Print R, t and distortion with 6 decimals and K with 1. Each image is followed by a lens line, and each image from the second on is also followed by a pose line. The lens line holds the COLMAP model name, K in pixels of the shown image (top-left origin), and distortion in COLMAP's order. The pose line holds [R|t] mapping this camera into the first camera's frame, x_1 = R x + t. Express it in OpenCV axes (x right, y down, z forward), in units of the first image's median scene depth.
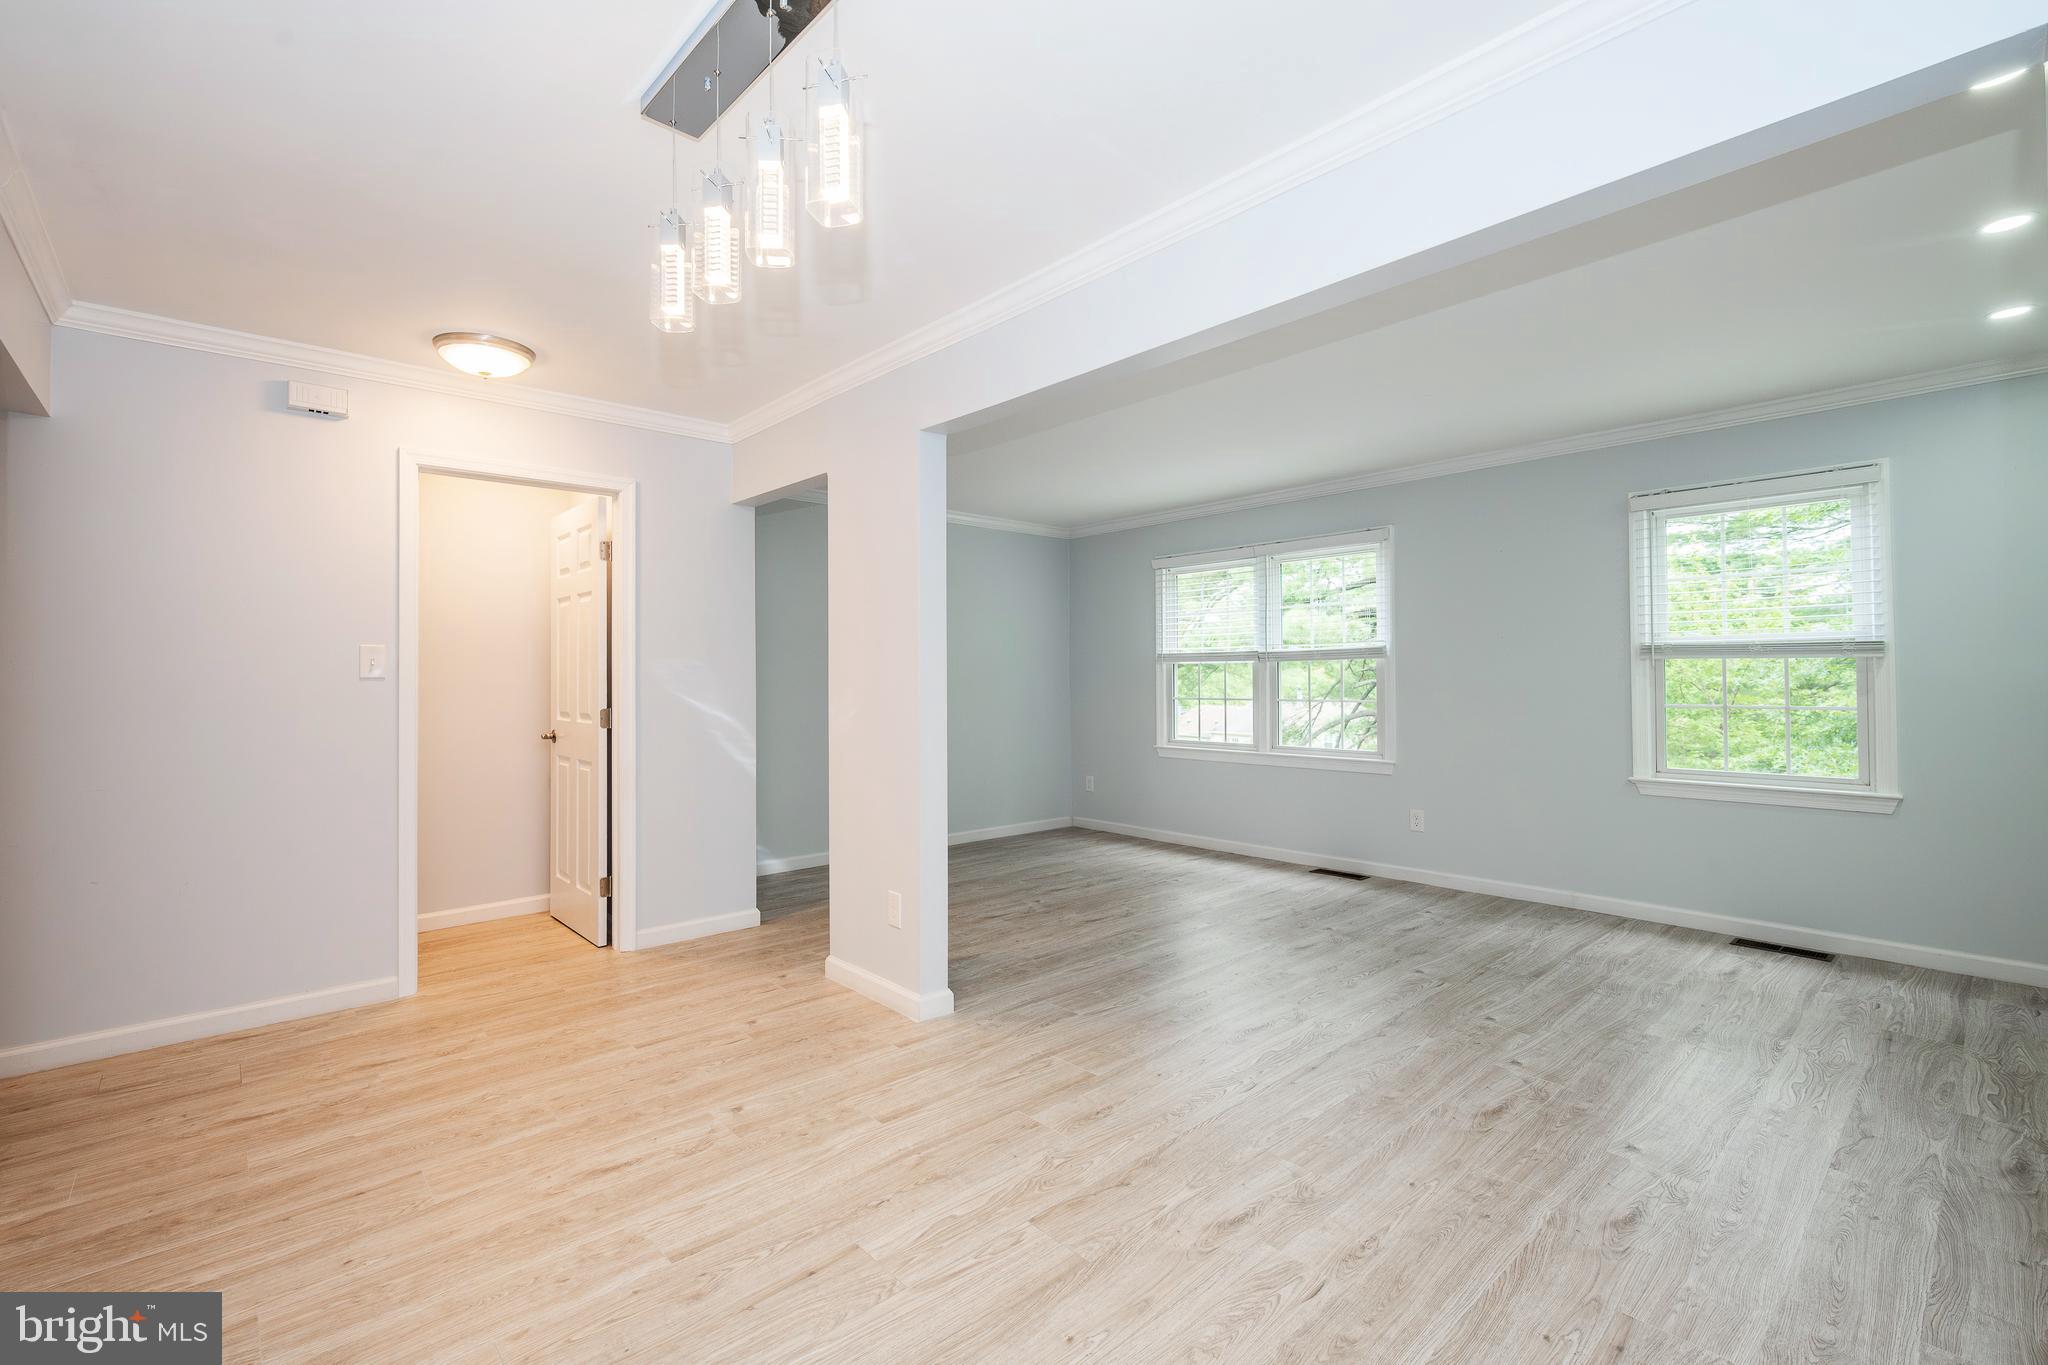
lens RADIAL K [[889.8, 0, 1014.9], [0, 889.8, 681.2], [0, 0, 1]] dist [0.001504, -0.000824]
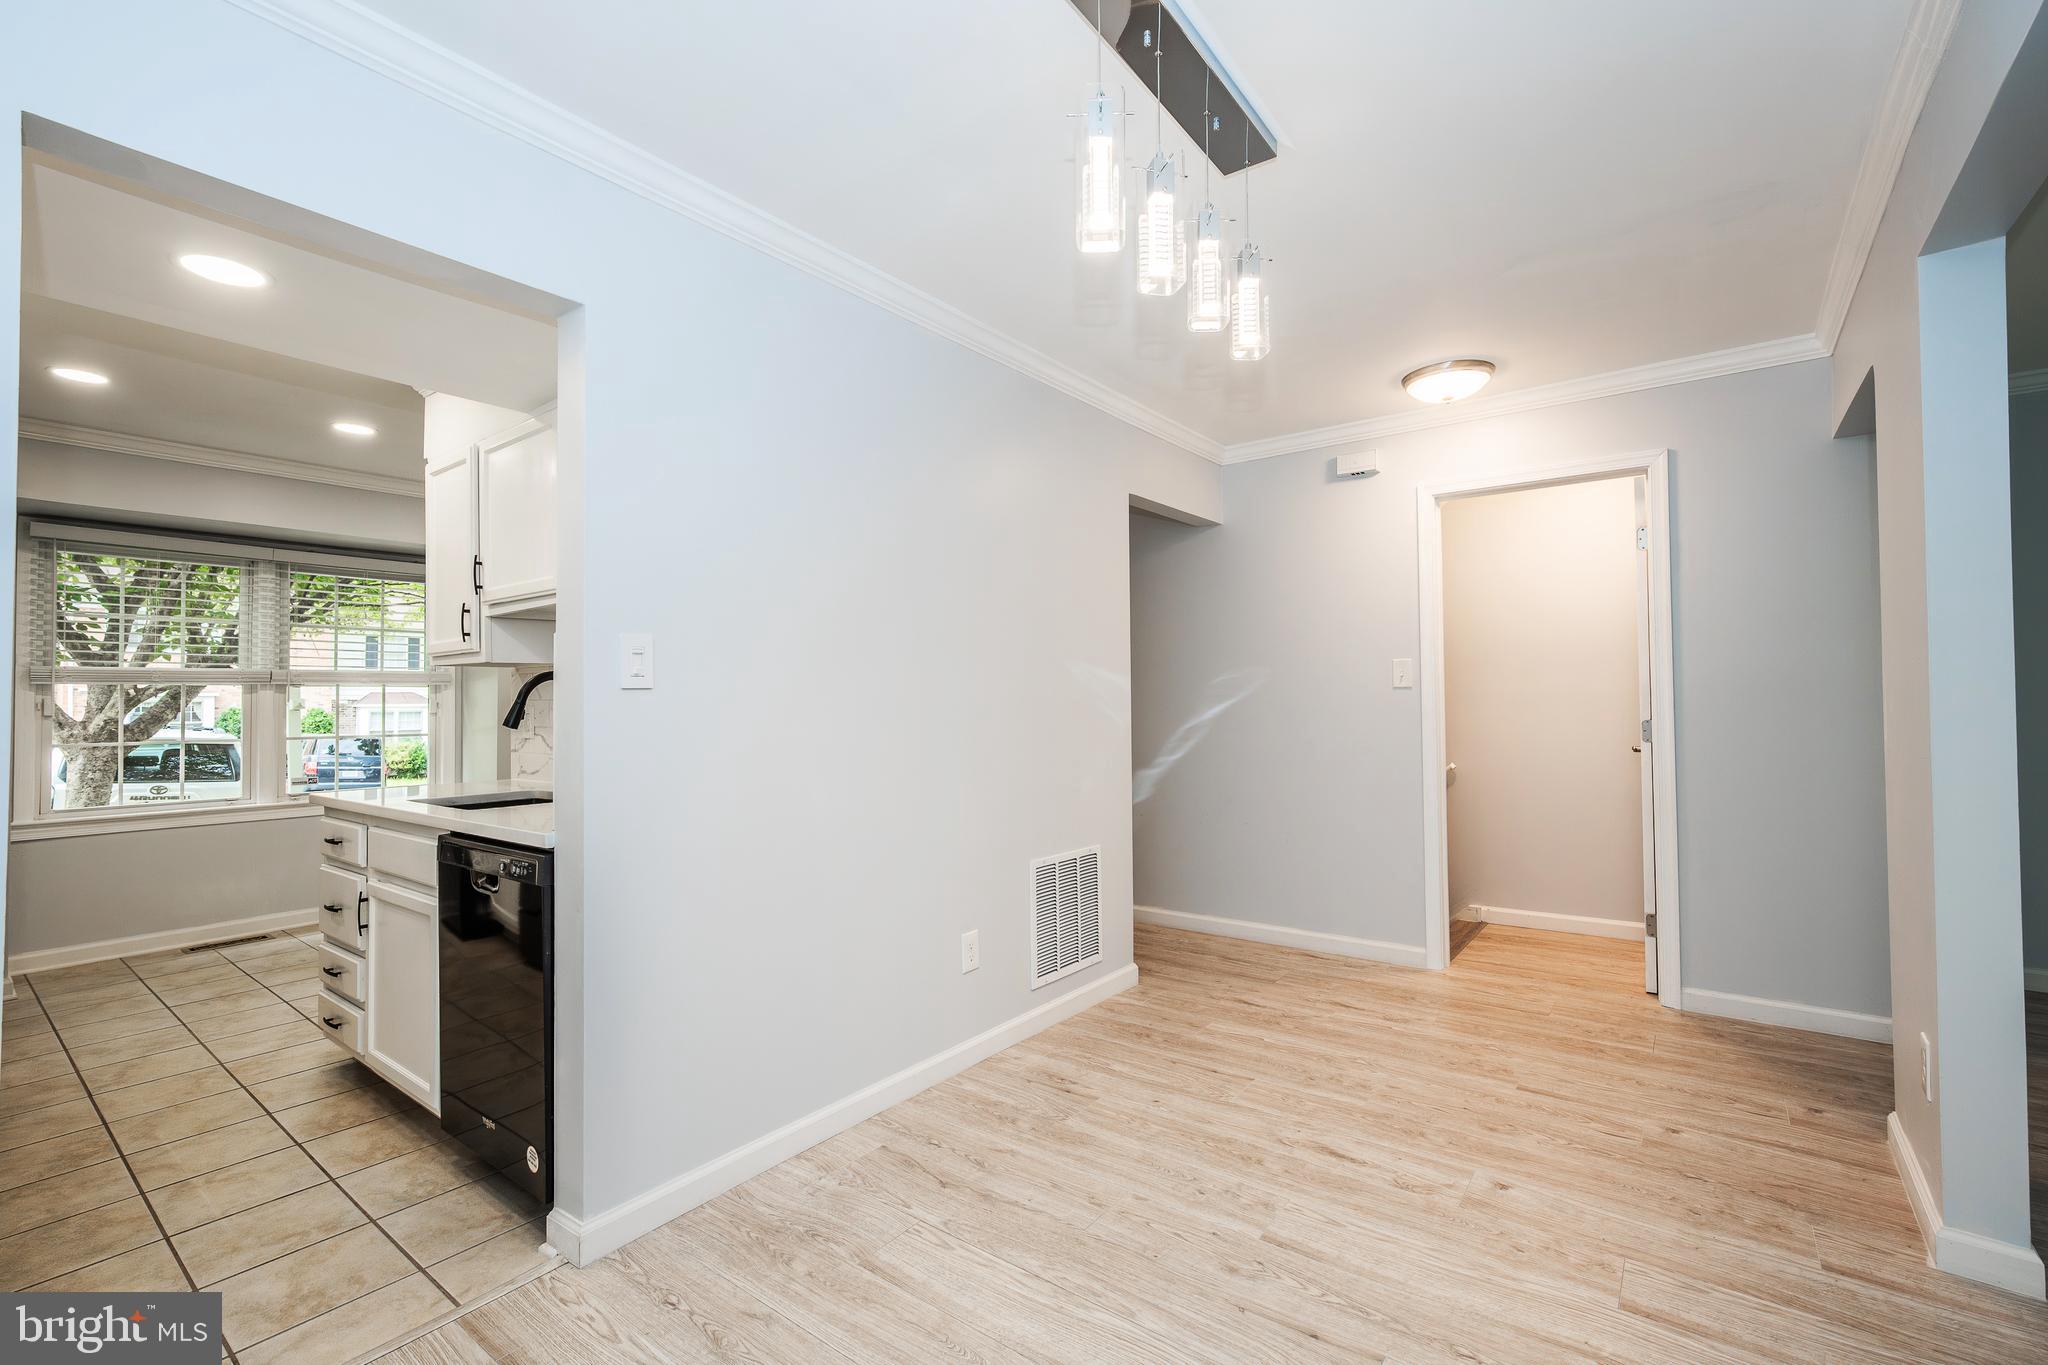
lens RADIAL K [[889.8, 0, 1026.0], [0, 889.8, 680.6], [0, 0, 1]] dist [0.001504, -0.000824]
pose [[0.193612, -0.015628, -0.980954, 0.353839], [0.008567, 0.999862, -0.014238, 0.001153], [0.981041, -0.005647, 0.193719, 0.304768]]
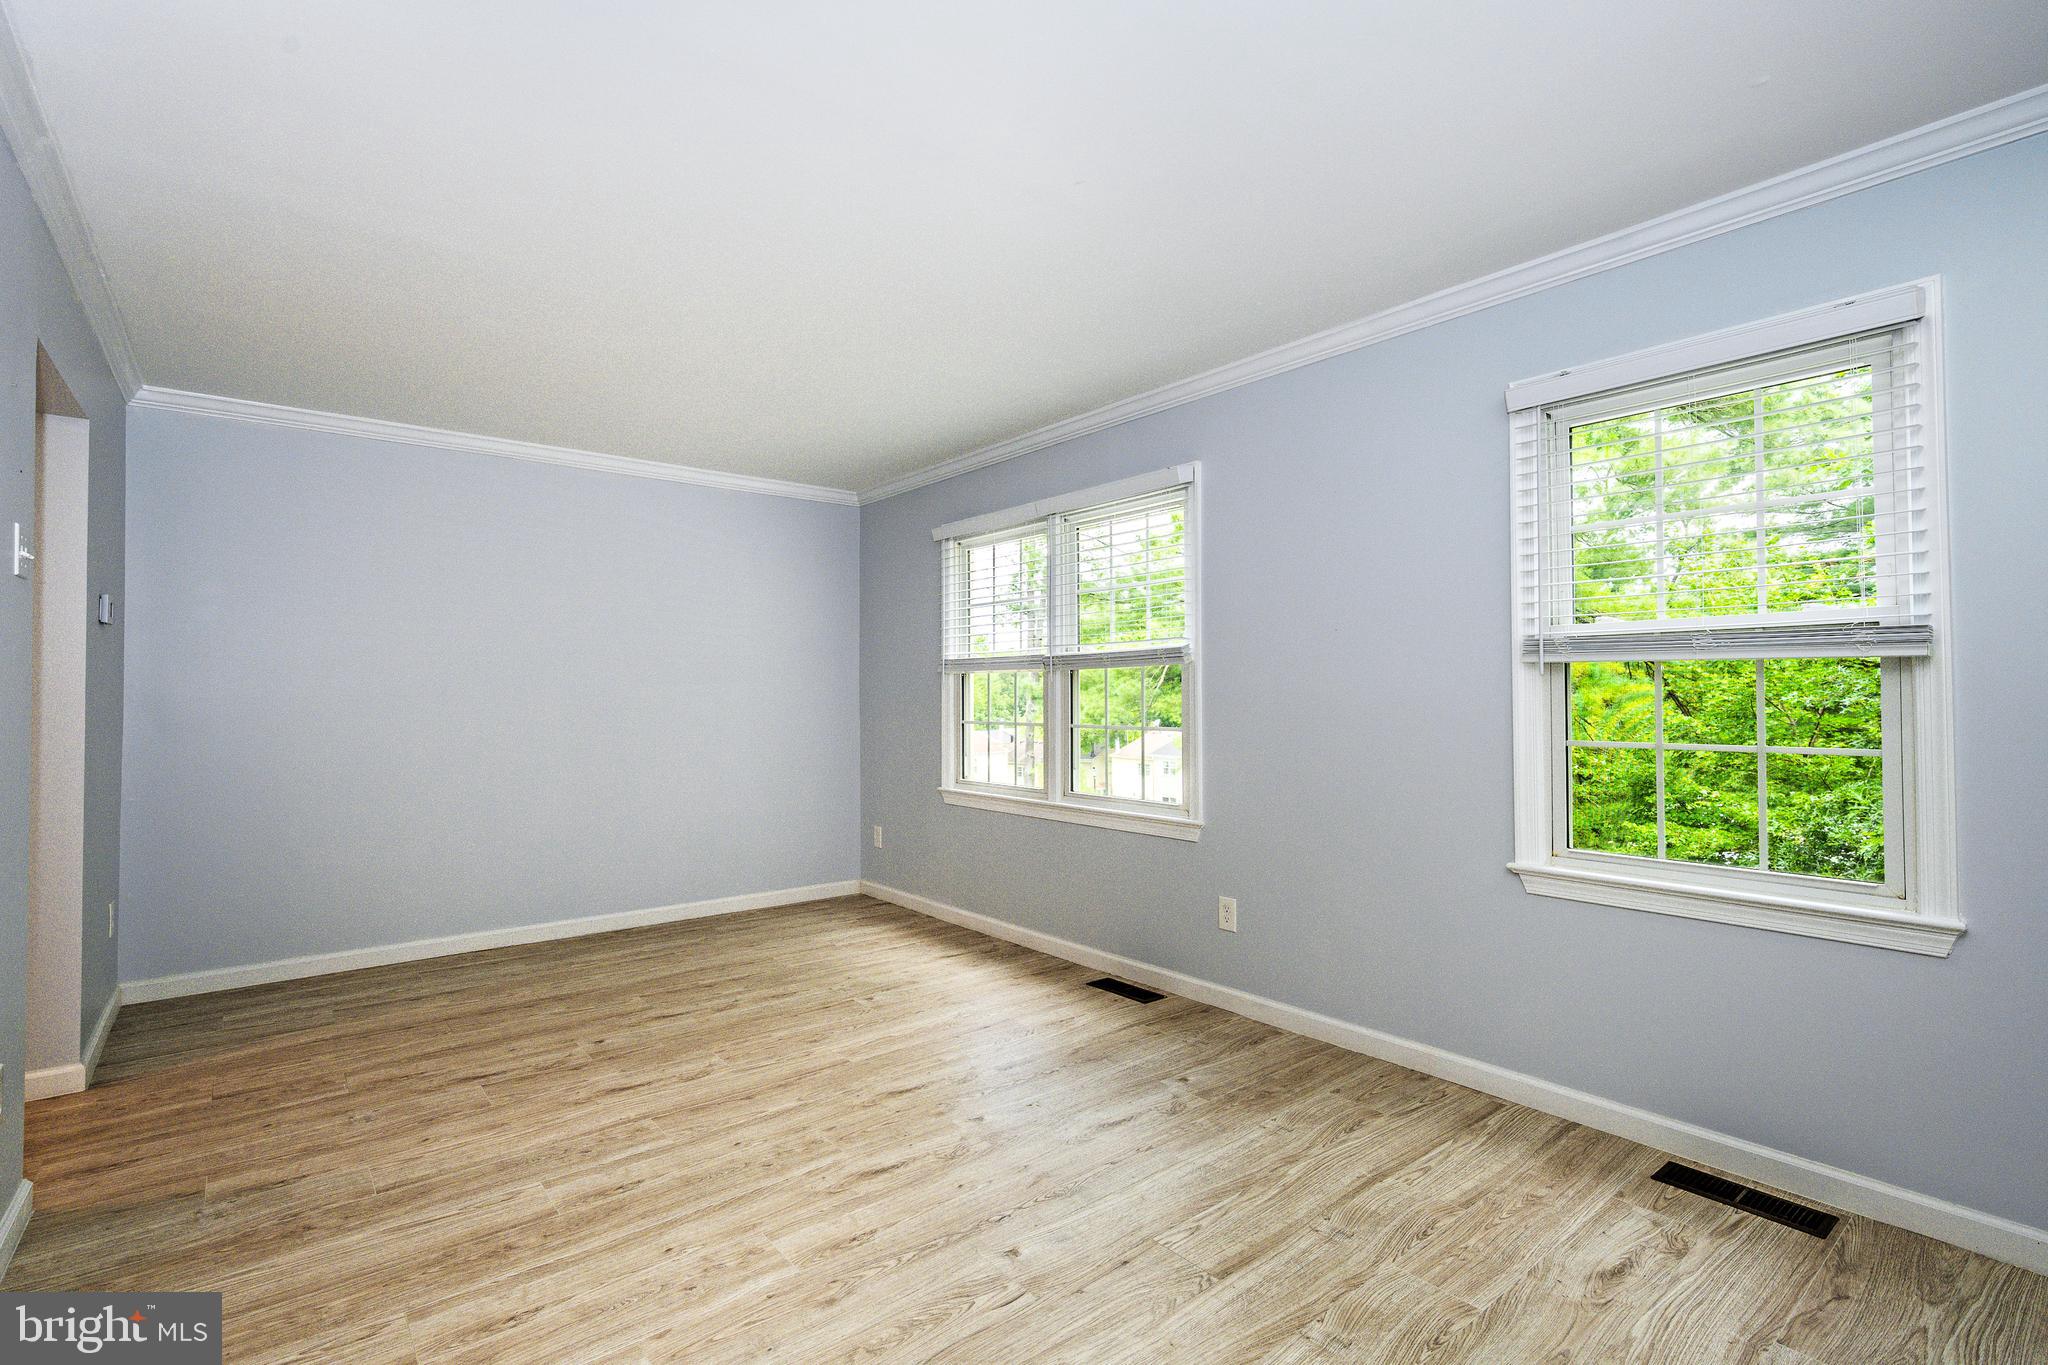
lens RADIAL K [[946.4, 0, 1031.8], [0, 946.4, 699.1], [0, 0, 1]] dist [-0.001817, -0.001652]
pose [[0.999303, 0.001345, -0.037318, 0.558156], [-0.001251, 0.999996, 0.002559, -0.002720], [0.037321, -0.002510, 0.999300, 0.508794]]
